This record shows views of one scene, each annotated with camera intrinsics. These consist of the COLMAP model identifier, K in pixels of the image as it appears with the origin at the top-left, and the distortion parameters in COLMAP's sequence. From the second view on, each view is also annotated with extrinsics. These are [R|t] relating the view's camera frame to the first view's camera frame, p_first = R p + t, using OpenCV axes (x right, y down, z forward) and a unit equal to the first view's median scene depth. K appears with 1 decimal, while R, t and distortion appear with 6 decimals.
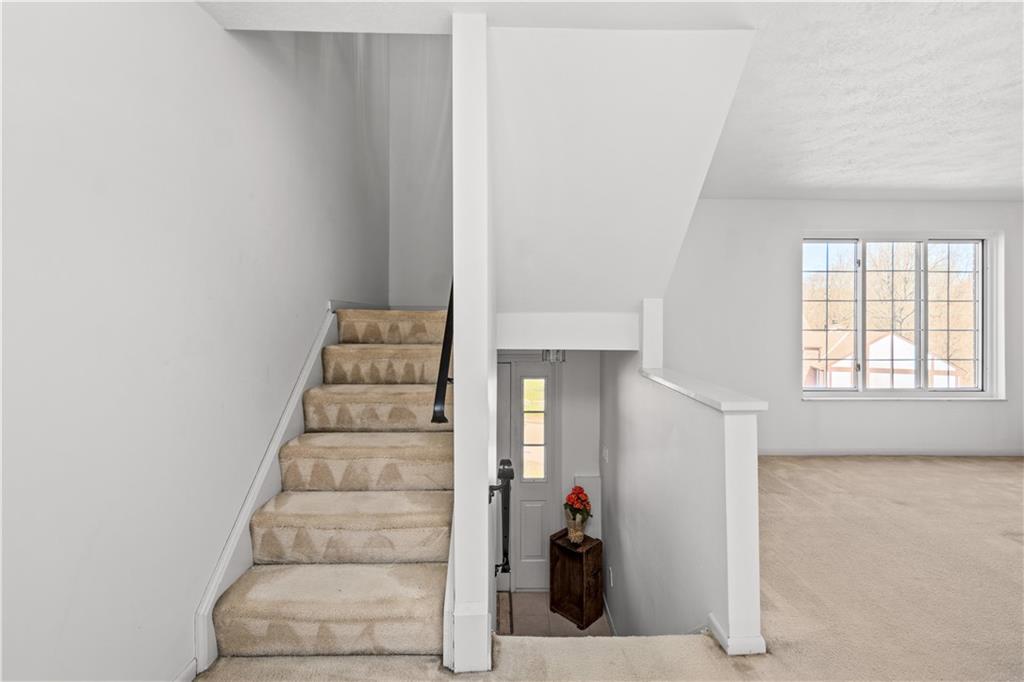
lens RADIAL K [[454.8, 0, 510.2], [0, 454.8, 326.9], [0, 0, 1]] dist [0.014631, -0.003227]
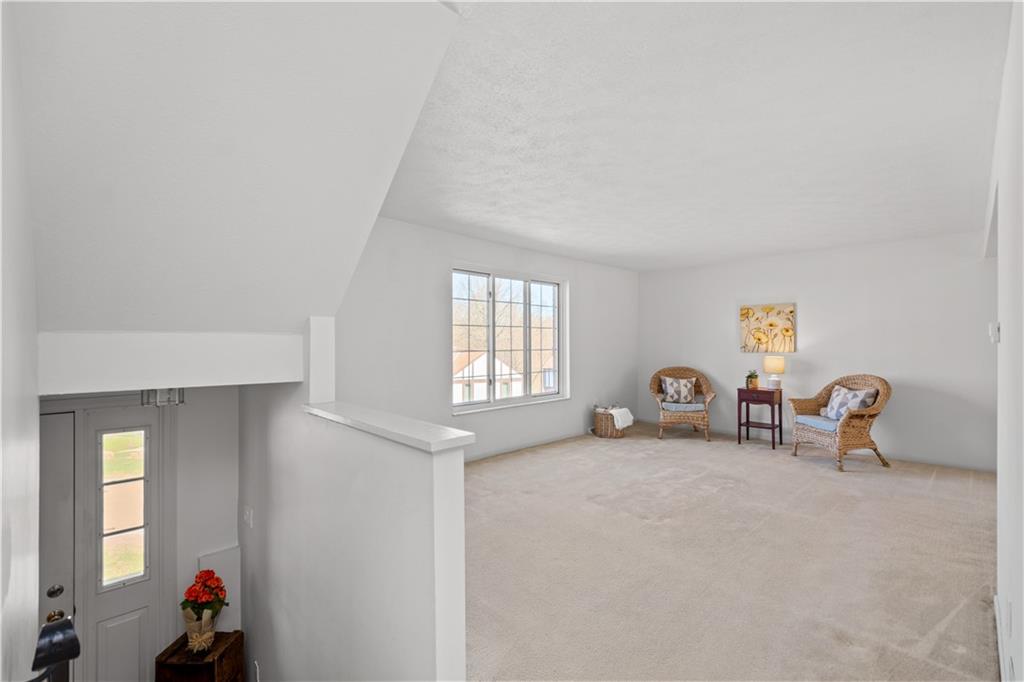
lens RADIAL K [[454.8, 0, 527.9], [0, 454.8, 344.6], [0, 0, 1]] dist [0.014631, -0.003227]
pose [[0.711023, -0.007325, 0.703131, 0.001825], [0.014837, 0.999879, -0.004588, -0.002664], [-0.703013, 0.013695, 0.711045, 0.103667]]
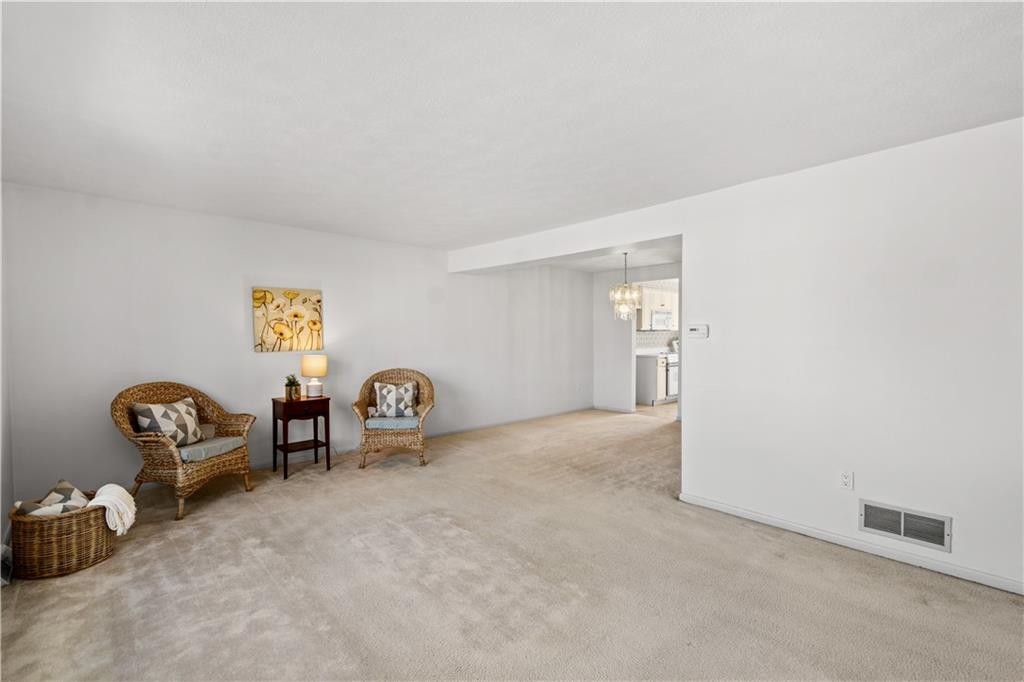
lens RADIAL K [[454.8, 0, 522.0], [0, 454.8, 340.0], [0, 0, 1]] dist [0.014631, -0.003227]
pose [[-0.673130, -0.004354, 0.739512, 0.473345], [0.017066, 0.999625, 0.021419, -0.018010], [-0.739327, 0.027038, -0.672803, 1.207260]]
